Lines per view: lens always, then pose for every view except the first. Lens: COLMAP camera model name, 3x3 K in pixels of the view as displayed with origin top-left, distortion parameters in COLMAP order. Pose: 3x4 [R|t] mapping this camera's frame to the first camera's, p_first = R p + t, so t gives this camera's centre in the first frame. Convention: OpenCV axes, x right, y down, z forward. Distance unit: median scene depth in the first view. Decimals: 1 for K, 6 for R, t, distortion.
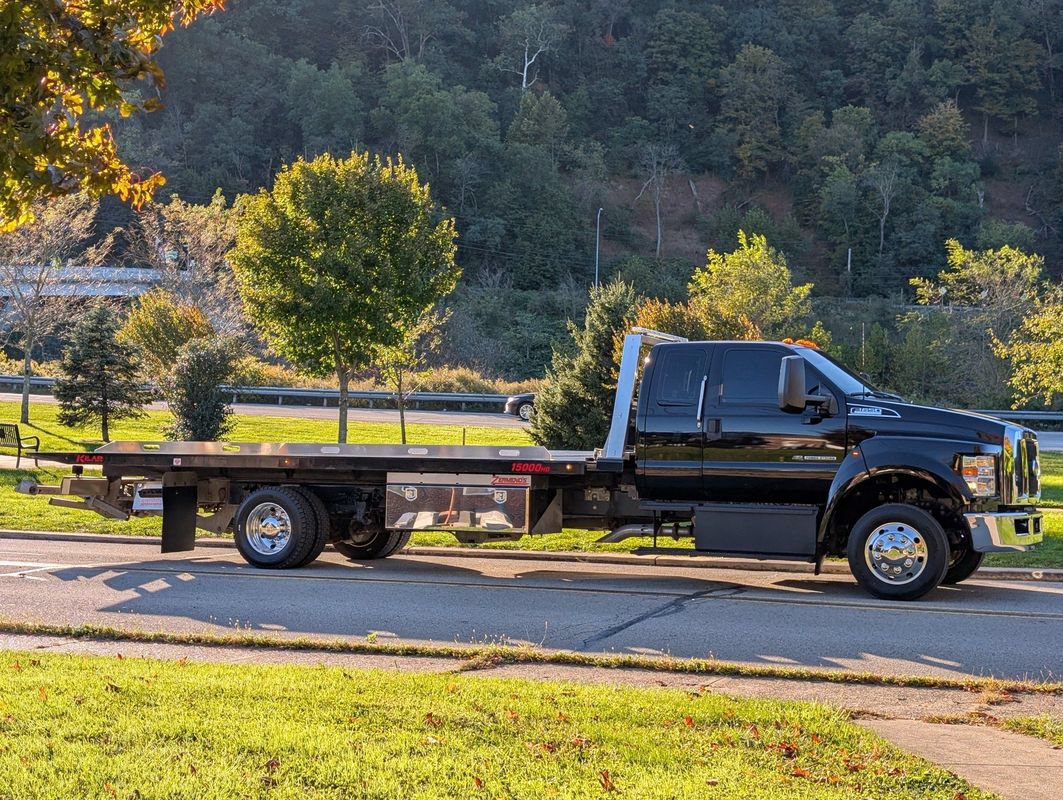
lens RADIAL K [[1658.7, 0, 518.6], [0, 1658.7, 399.3], [0, 0, 1]] dist [0.176954, -0.721811]
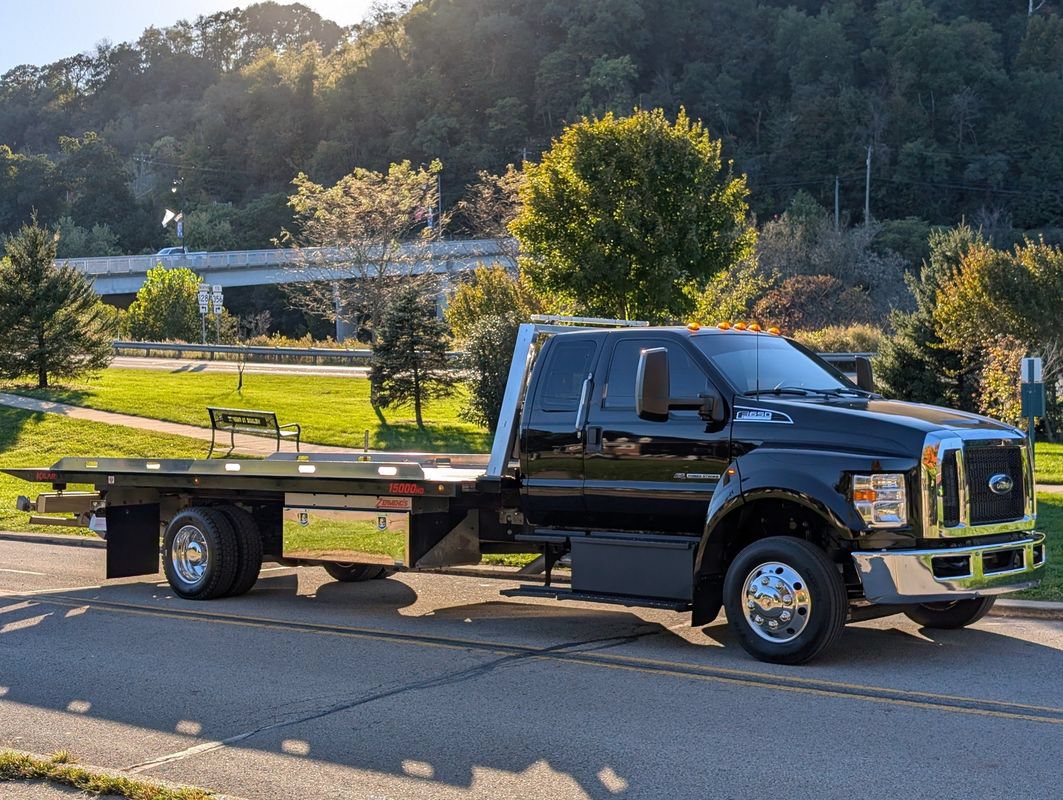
lens RADIAL K [[1658.7, 0, 518.6], [0, 1658.7, 399.3], [0, 0, 1]] dist [0.176954, -0.721811]
pose [[0.950580, -0.028940, -0.309129, 0.109907], [0.037441, 0.999065, 0.021599, -0.006805], [0.308215, -0.032106, 0.950775, 0.074281]]
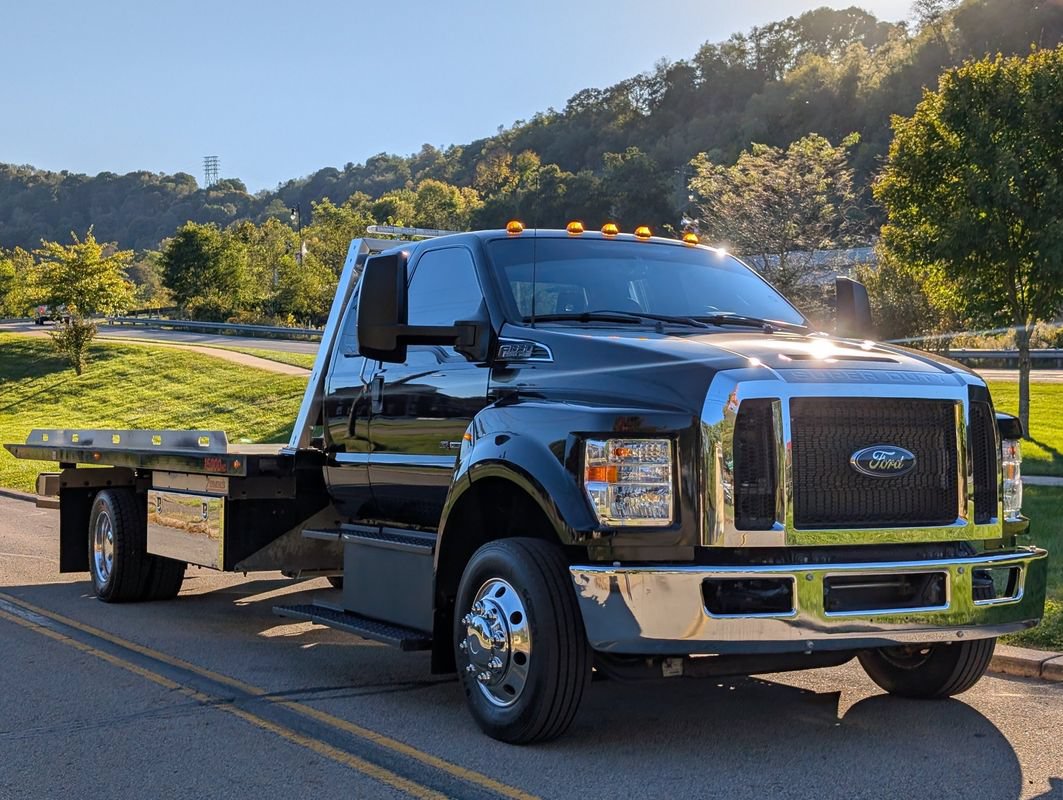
lens RADIAL K [[1658.7, 0, 518.6], [0, 1658.7, 399.3], [0, 0, 1]] dist [0.176954, -0.721811]
pose [[0.796289, -0.028817, -0.604230, 0.162752], [0.037648, 0.999289, 0.001956, 0.006661], [0.603744, -0.024306, 0.796807, 0.193801]]
